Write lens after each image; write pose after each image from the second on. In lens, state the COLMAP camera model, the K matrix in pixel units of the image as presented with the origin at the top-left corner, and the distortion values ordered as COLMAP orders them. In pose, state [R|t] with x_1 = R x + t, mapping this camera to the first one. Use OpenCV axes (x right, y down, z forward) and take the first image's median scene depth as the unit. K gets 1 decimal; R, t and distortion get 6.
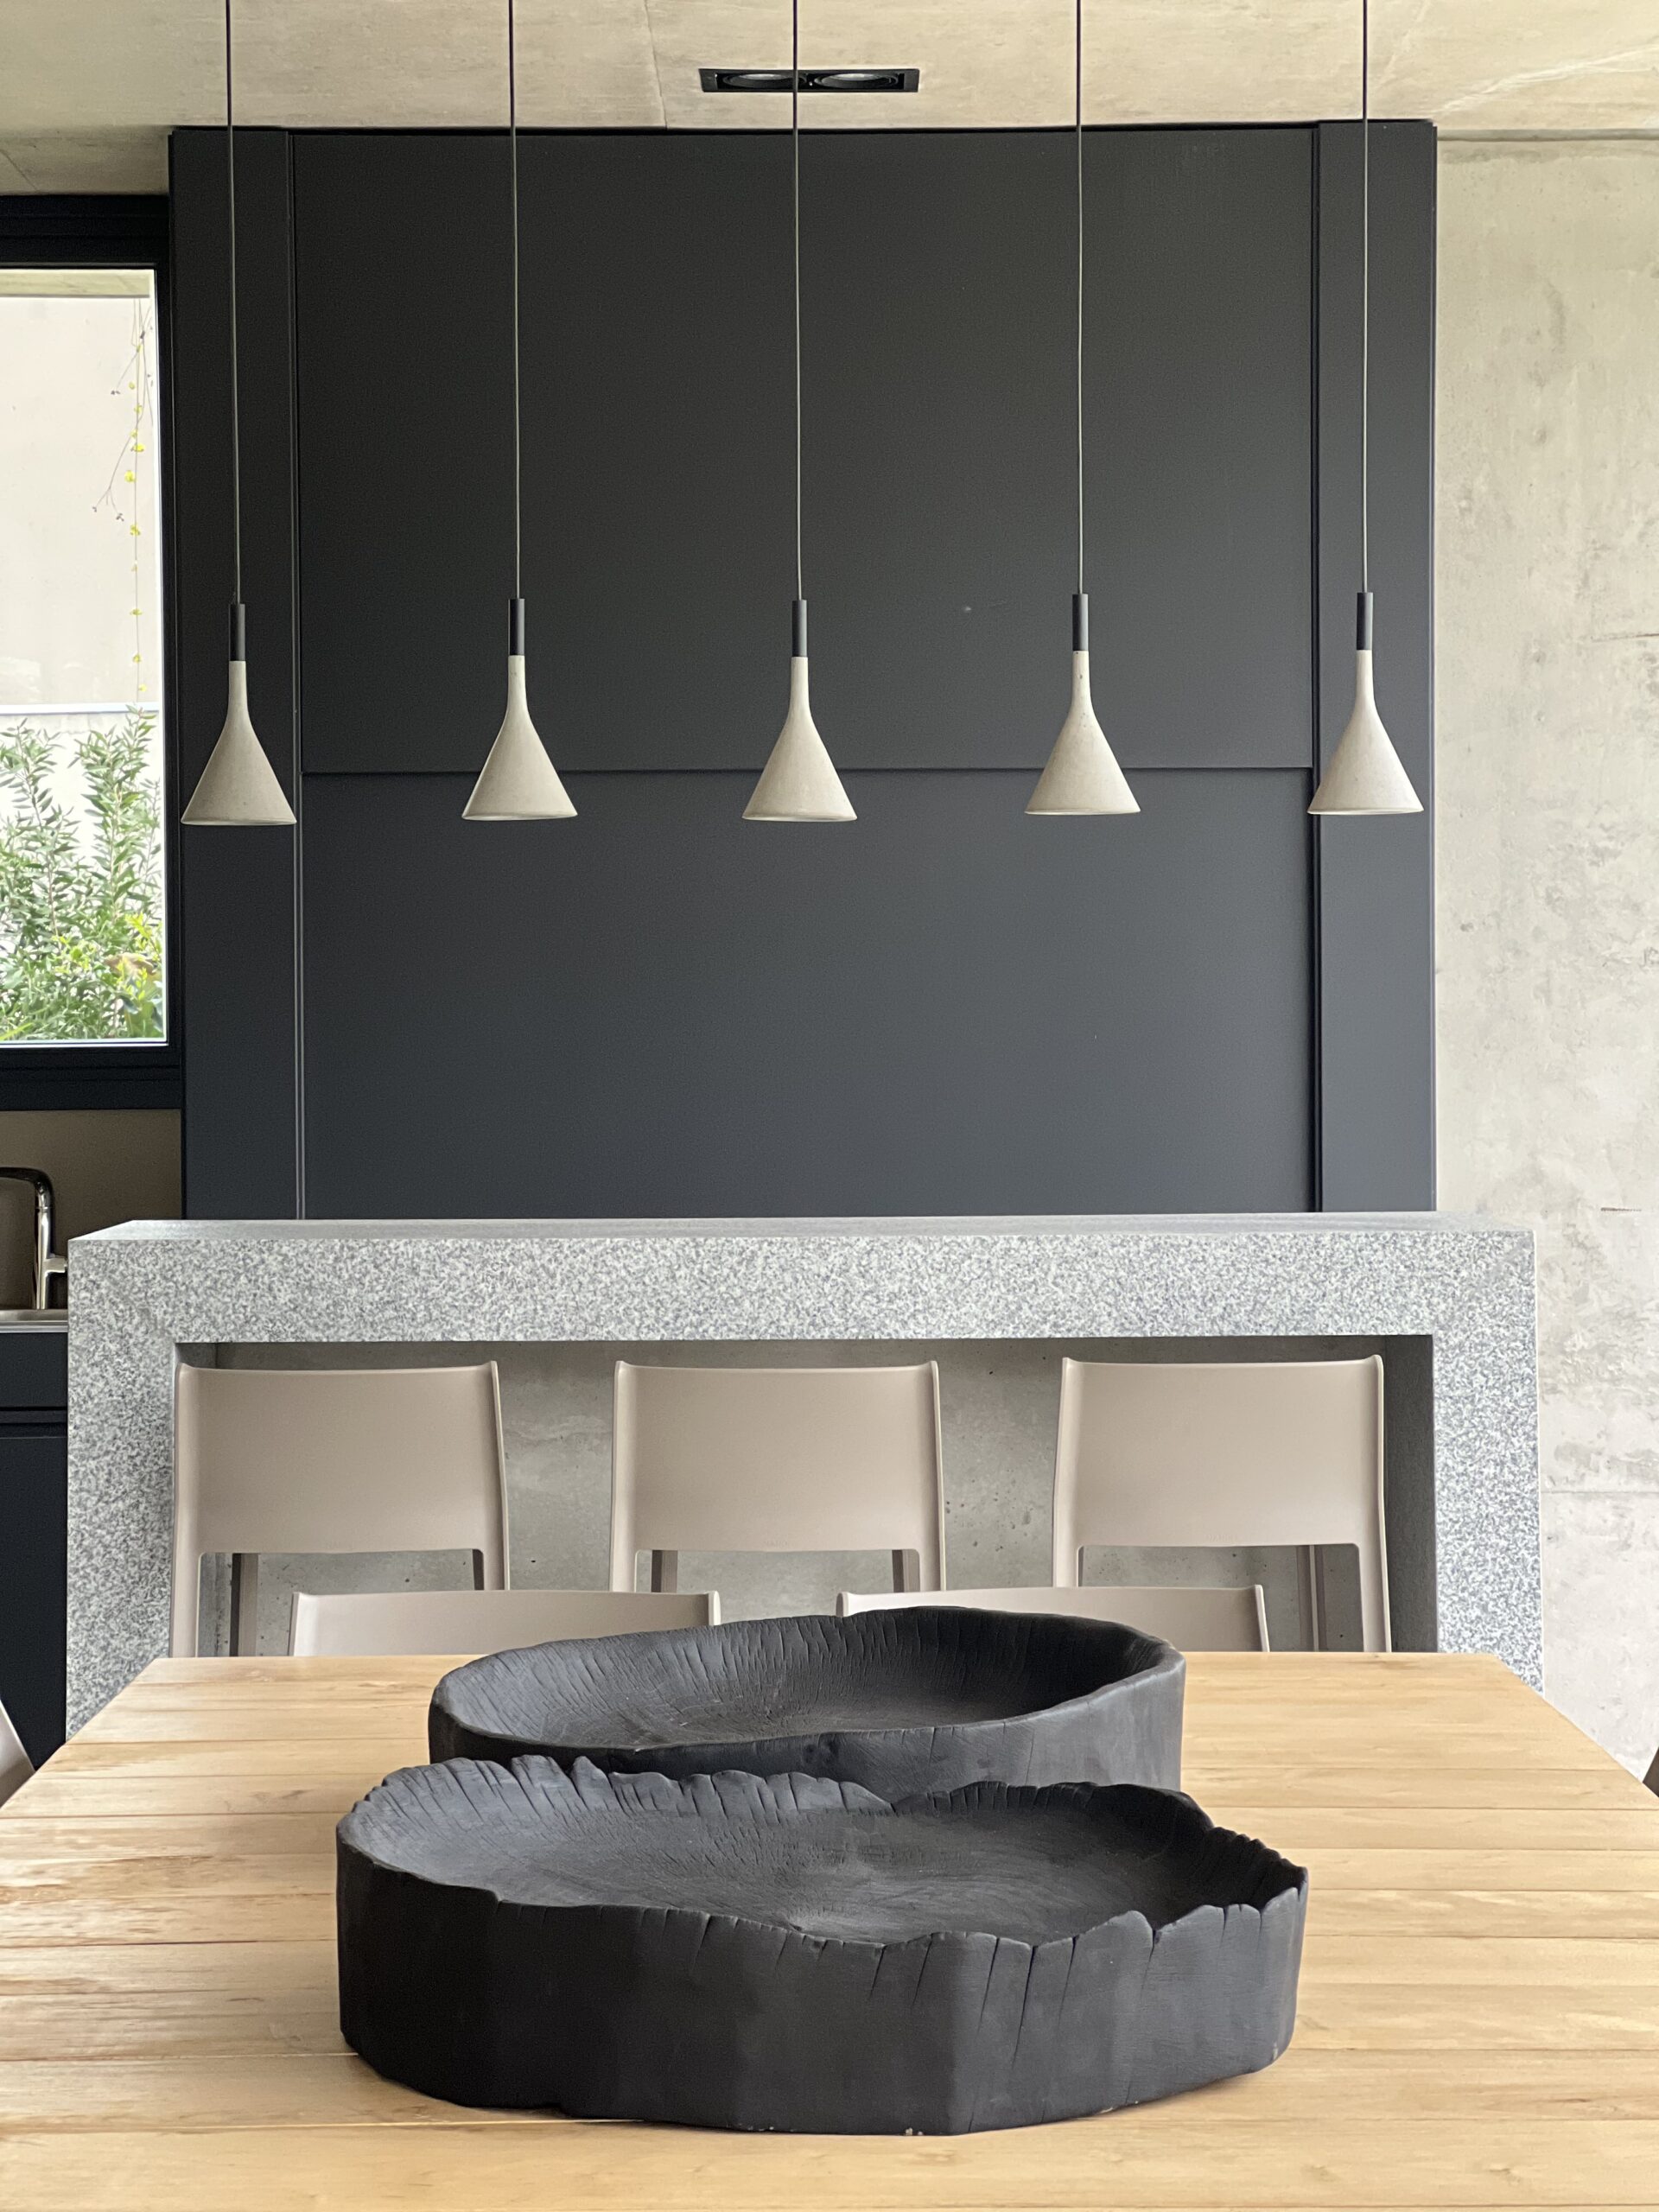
lens RADIAL K [[5225.1, 0, 826.8], [0, 5225.1, 907.0], [0, 0, 1]] dist [-0.134254, 5.971525]
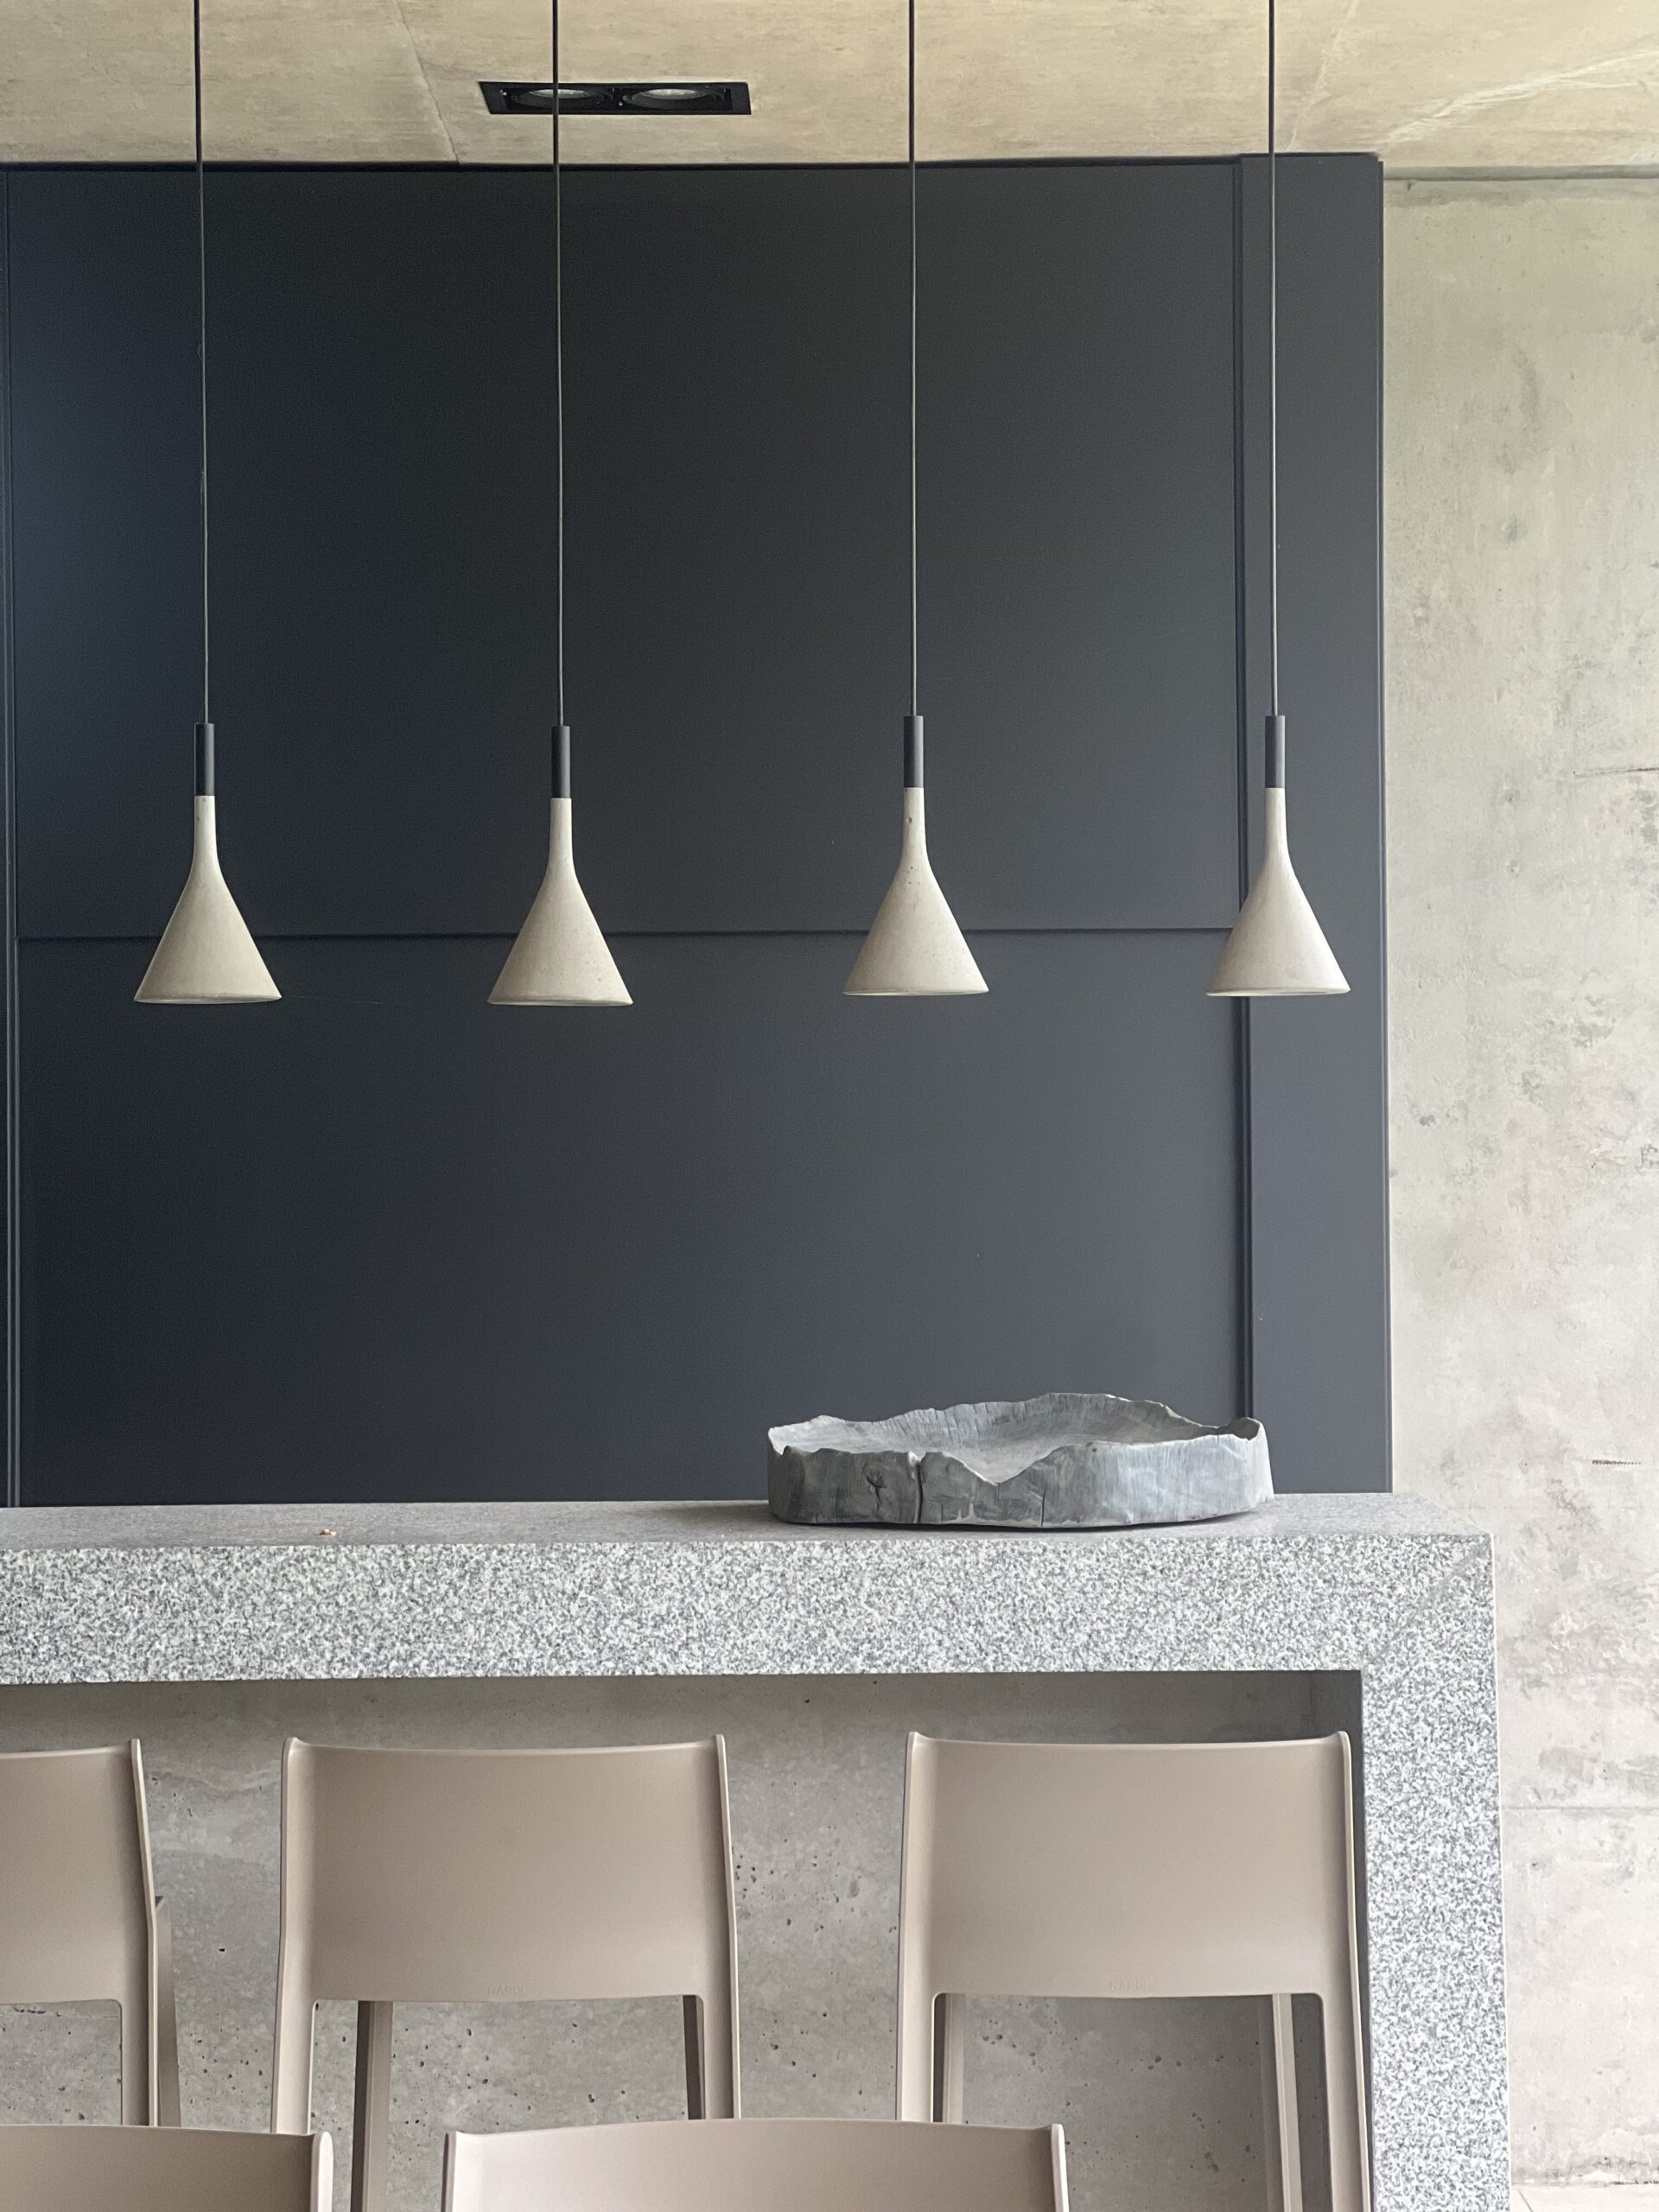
lens RADIAL K [[4925.0, 0, 826.2], [0, 4925.0, 856.8], [0, 0, 1]] dist [0.222268, -0.056440]
pose [[0.999901, -0.000804, -0.014071, 0.040767], [0.000287, 0.999325, -0.036739, -0.009785], [0.014091, 0.036732, 0.999226, 0.224356]]
